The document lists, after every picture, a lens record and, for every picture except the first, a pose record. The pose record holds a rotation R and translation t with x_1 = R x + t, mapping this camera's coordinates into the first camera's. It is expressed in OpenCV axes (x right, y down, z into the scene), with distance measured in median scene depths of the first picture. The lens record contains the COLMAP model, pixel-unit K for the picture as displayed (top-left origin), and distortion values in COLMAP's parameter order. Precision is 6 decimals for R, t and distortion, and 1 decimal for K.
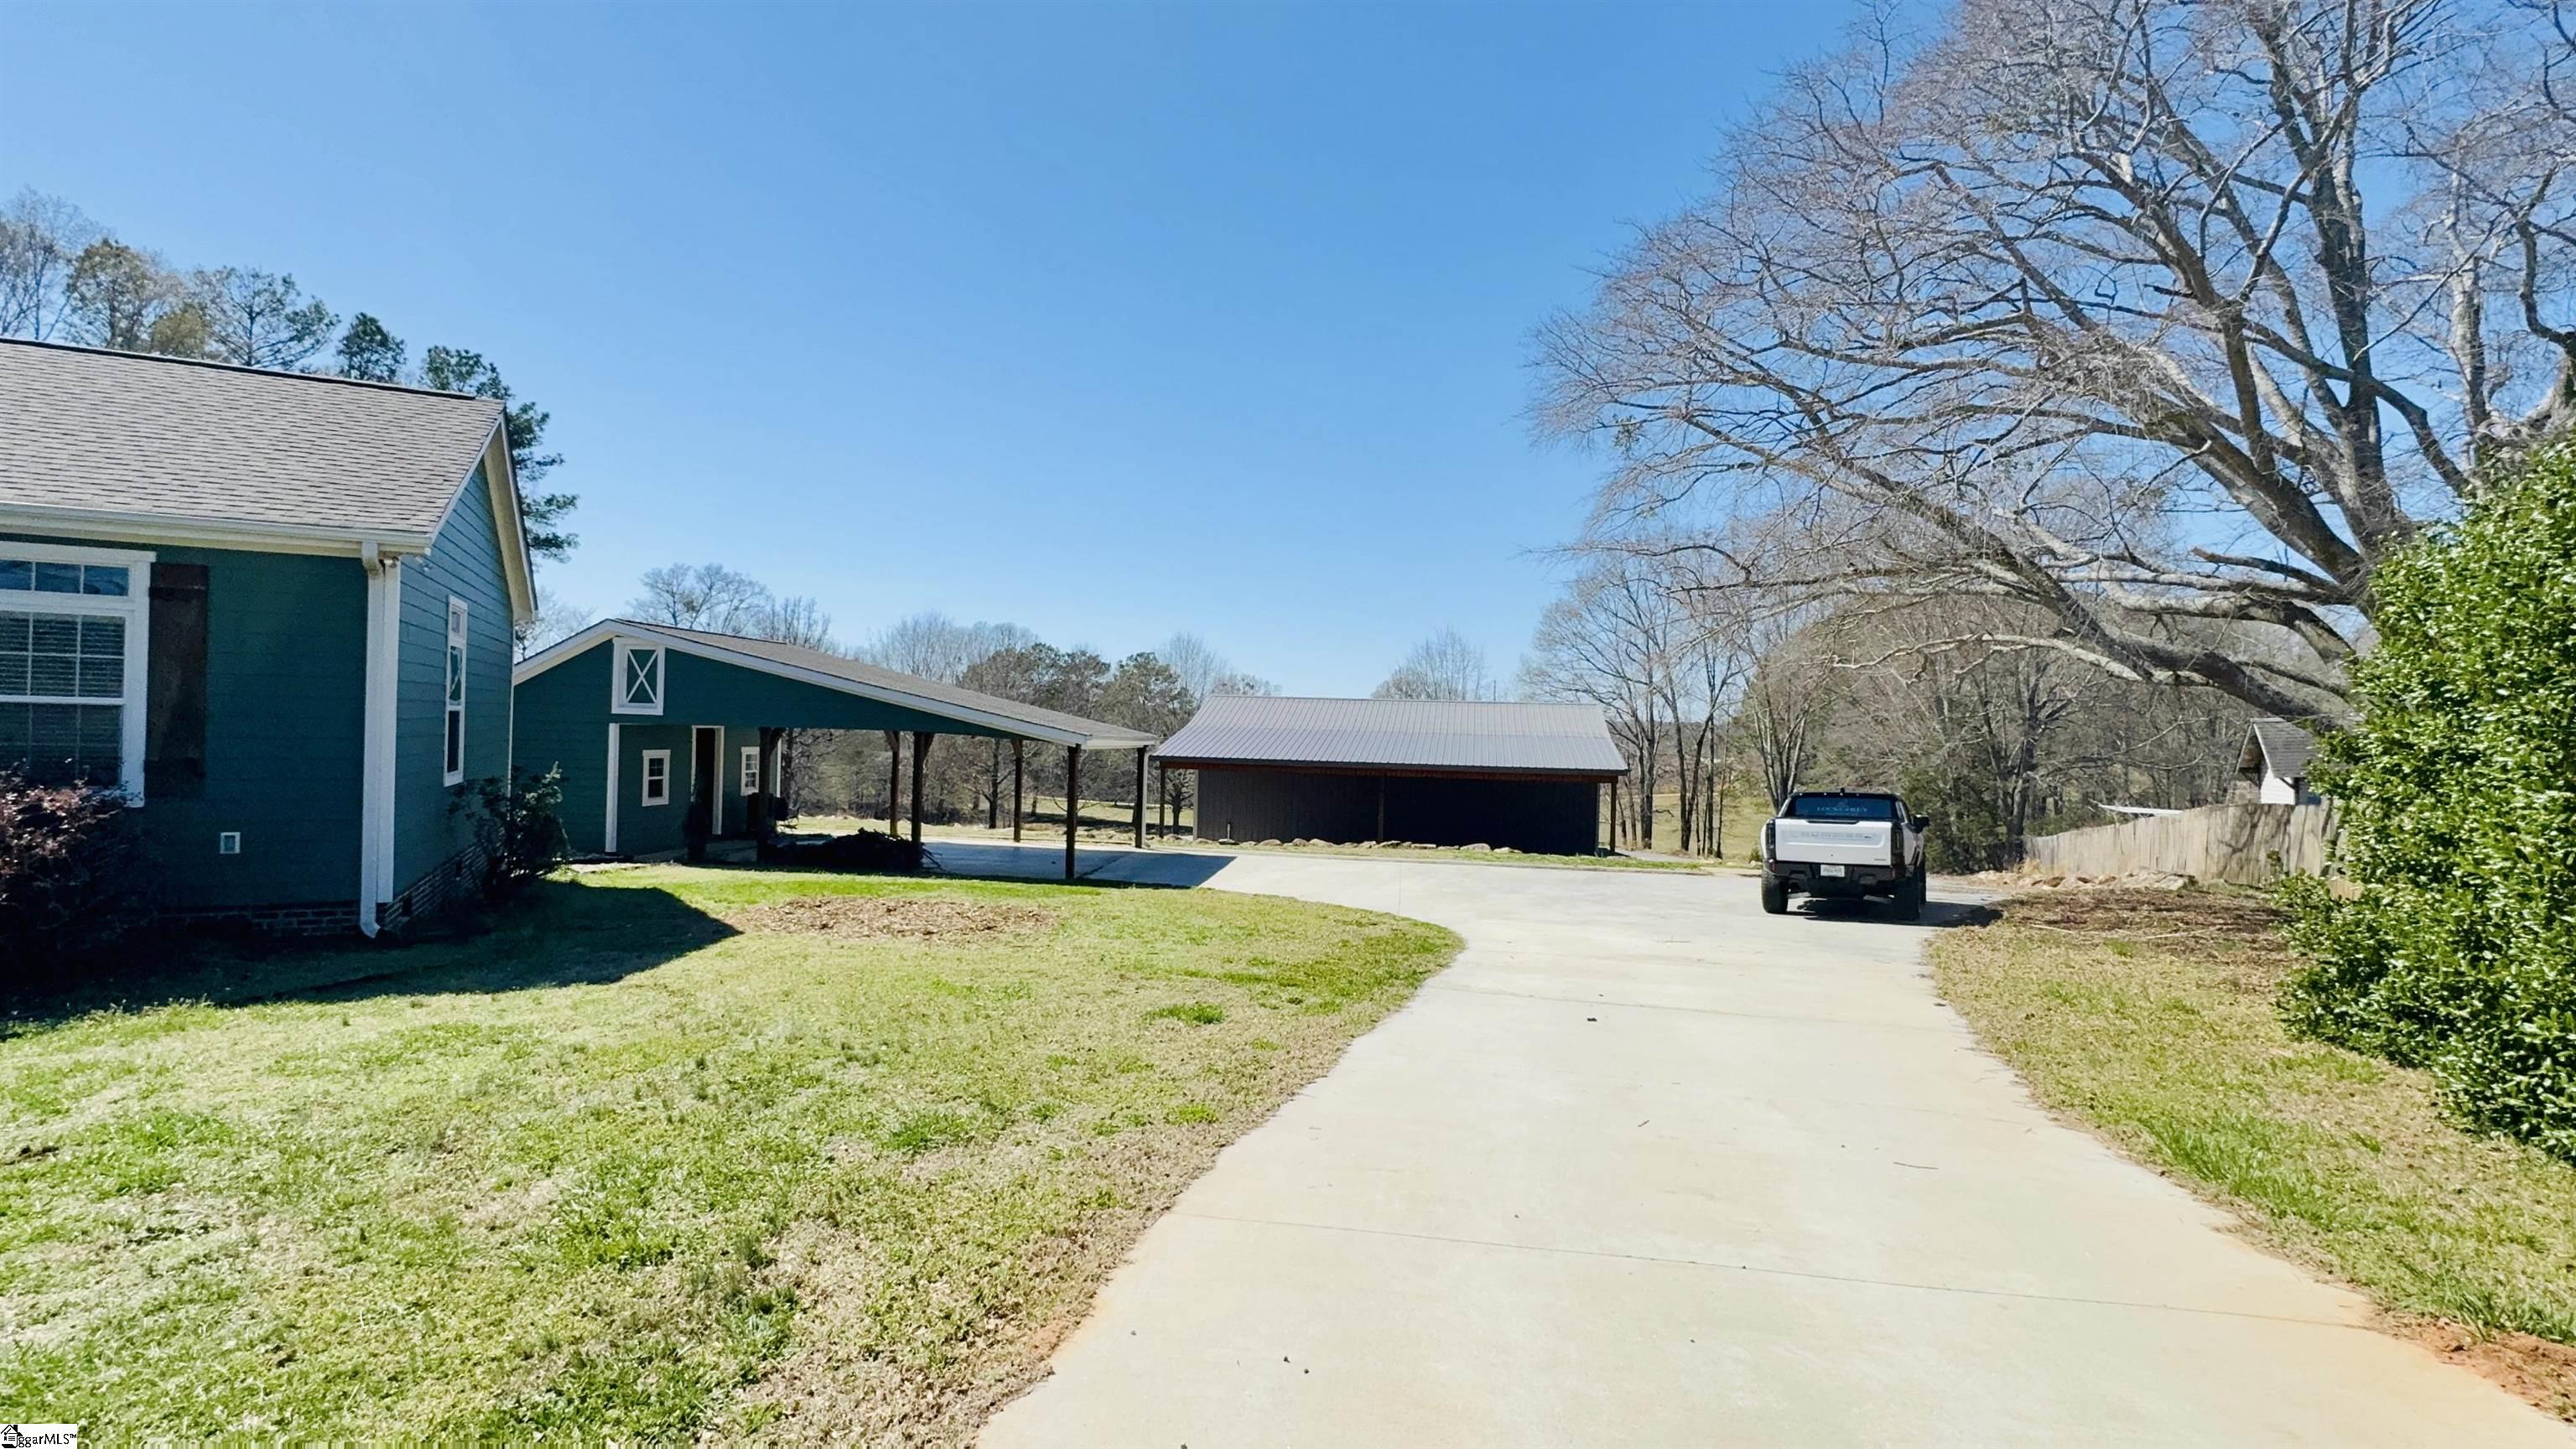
lens RADIAL K [[1170.1, 0, 1288.0], [0, 1170.1, 724.5], [0, 0, 1]] dist [-0.001686, -0.000518]
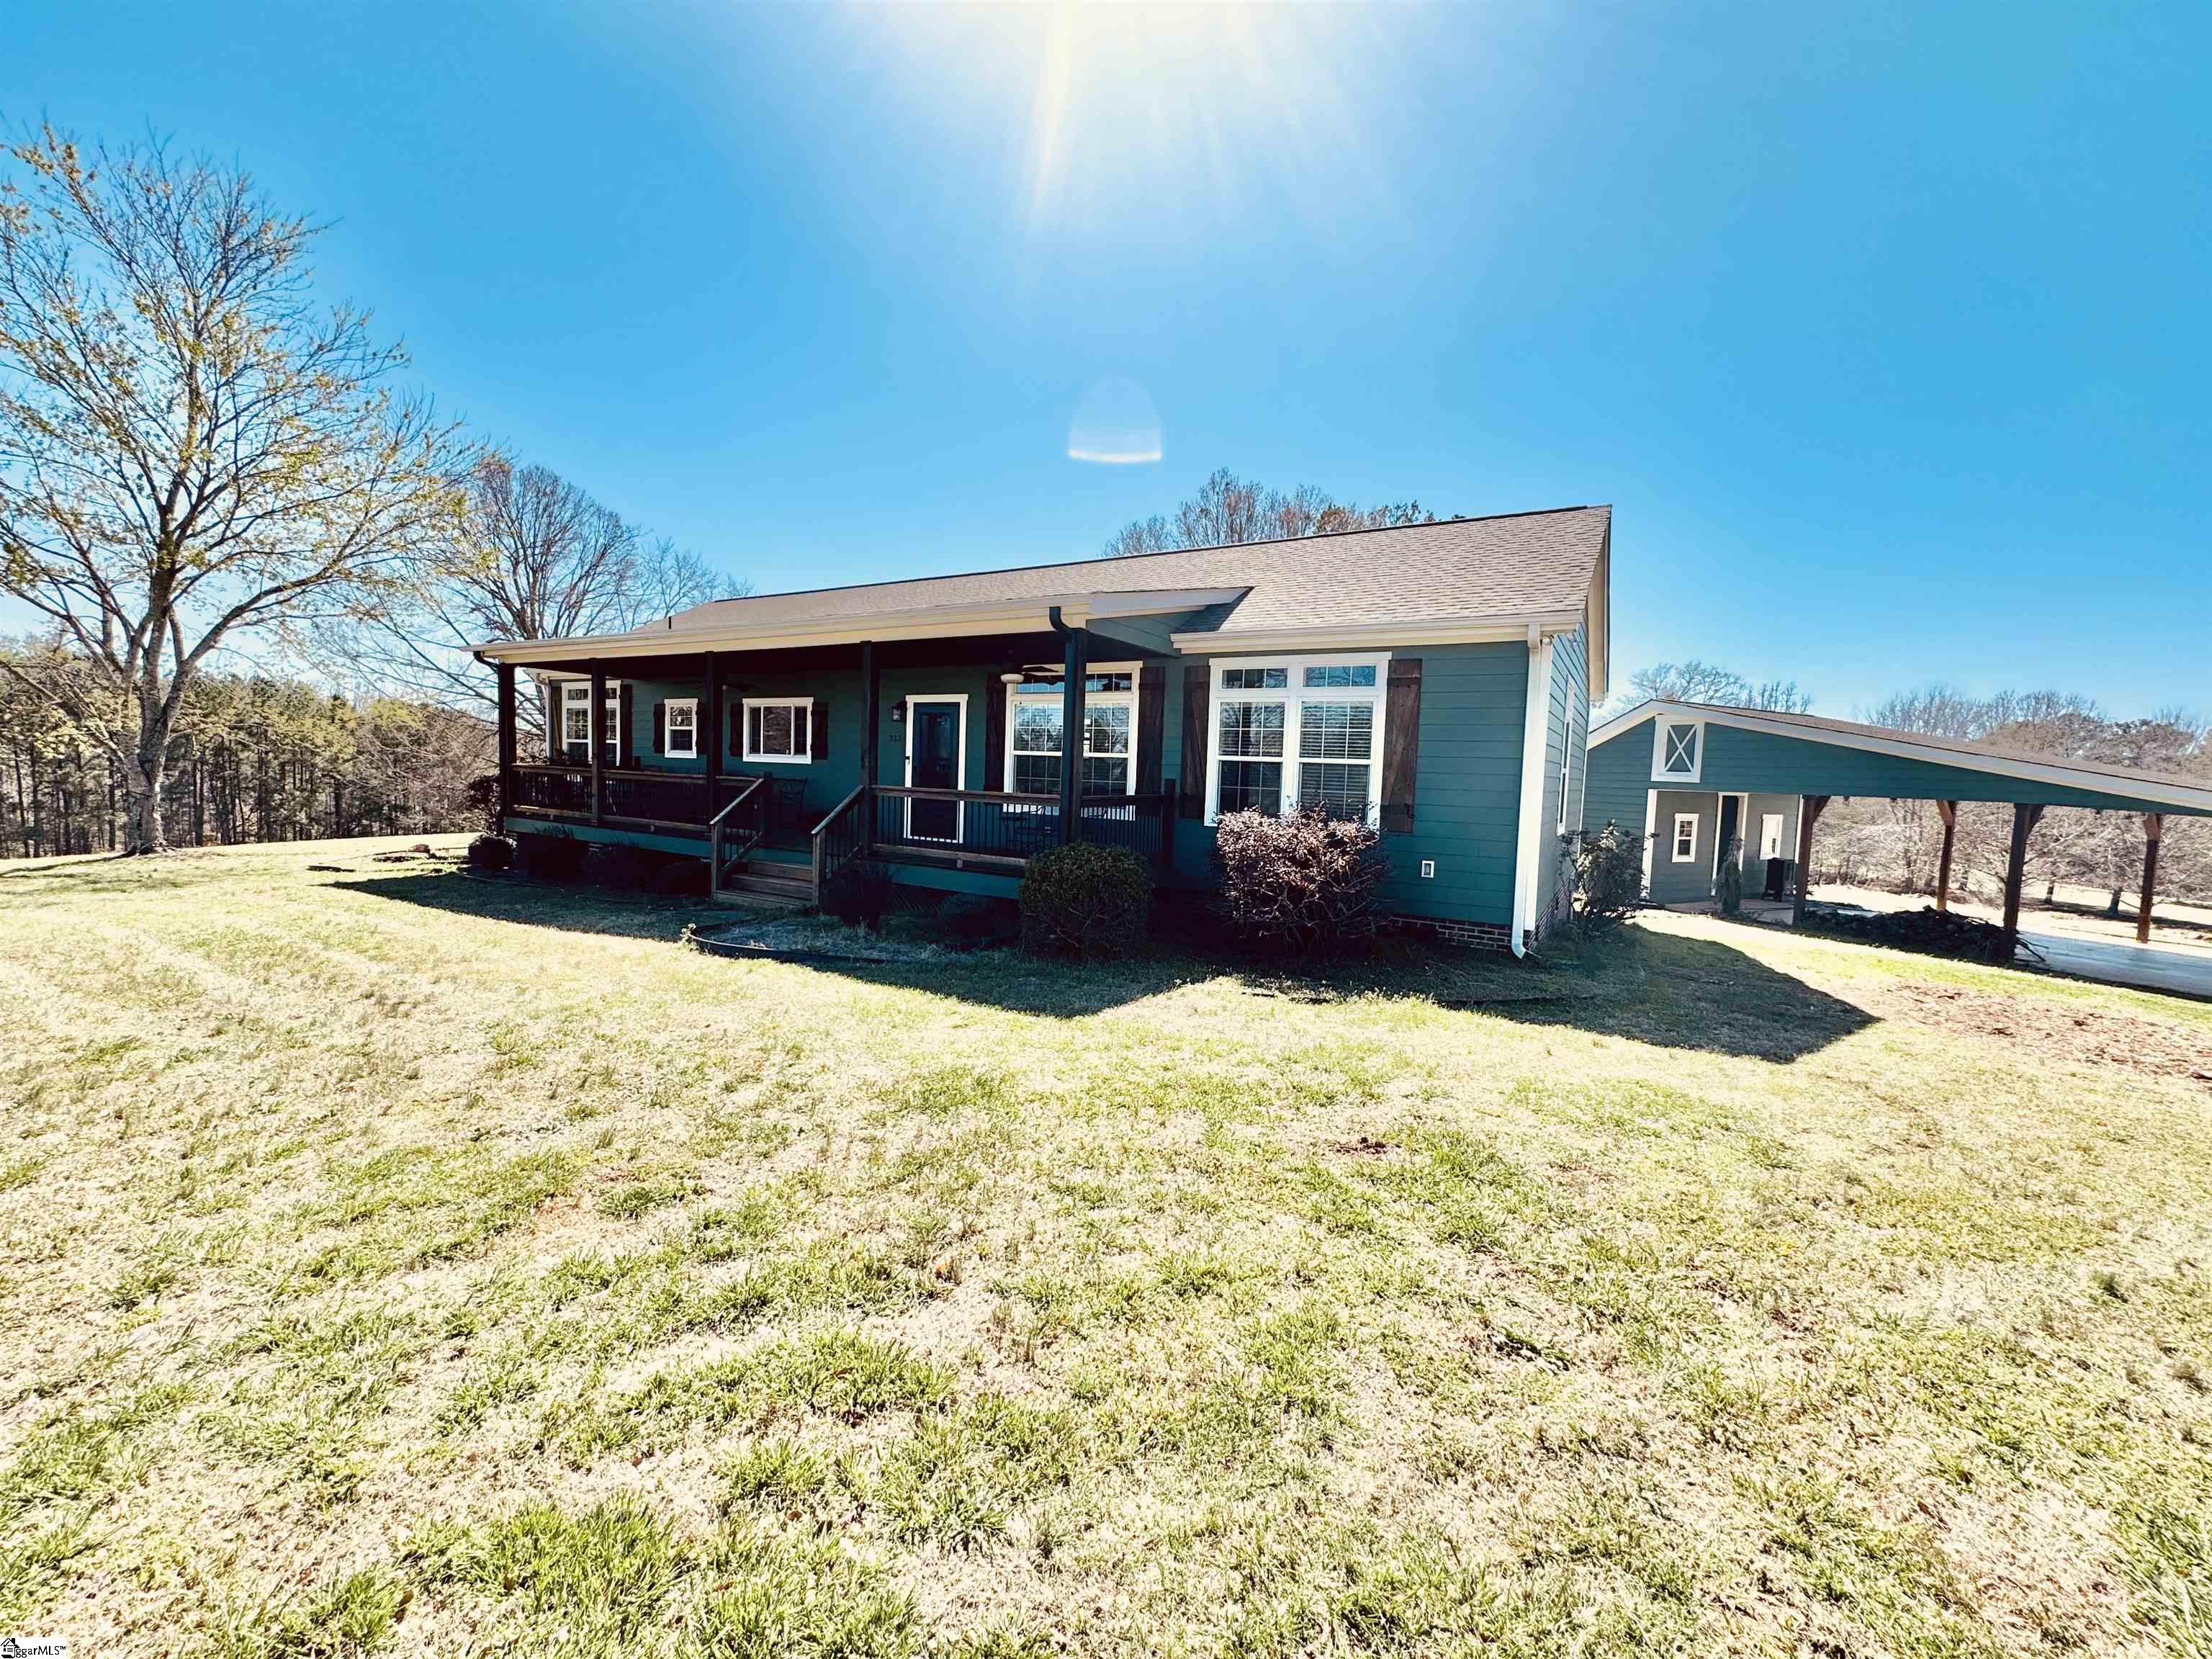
lens RADIAL K [[888.8, 0, 1106.0], [0, 888.8, 829.5], [0, 0, 1]] dist [0.006012, 0.000306]
pose [[0.521068, 0.052809, -0.851880, -0.137661], [-0.020345, 0.998569, 0.049458, 0.008272], [0.853273, -0.008440, 0.521397, 0.095528]]
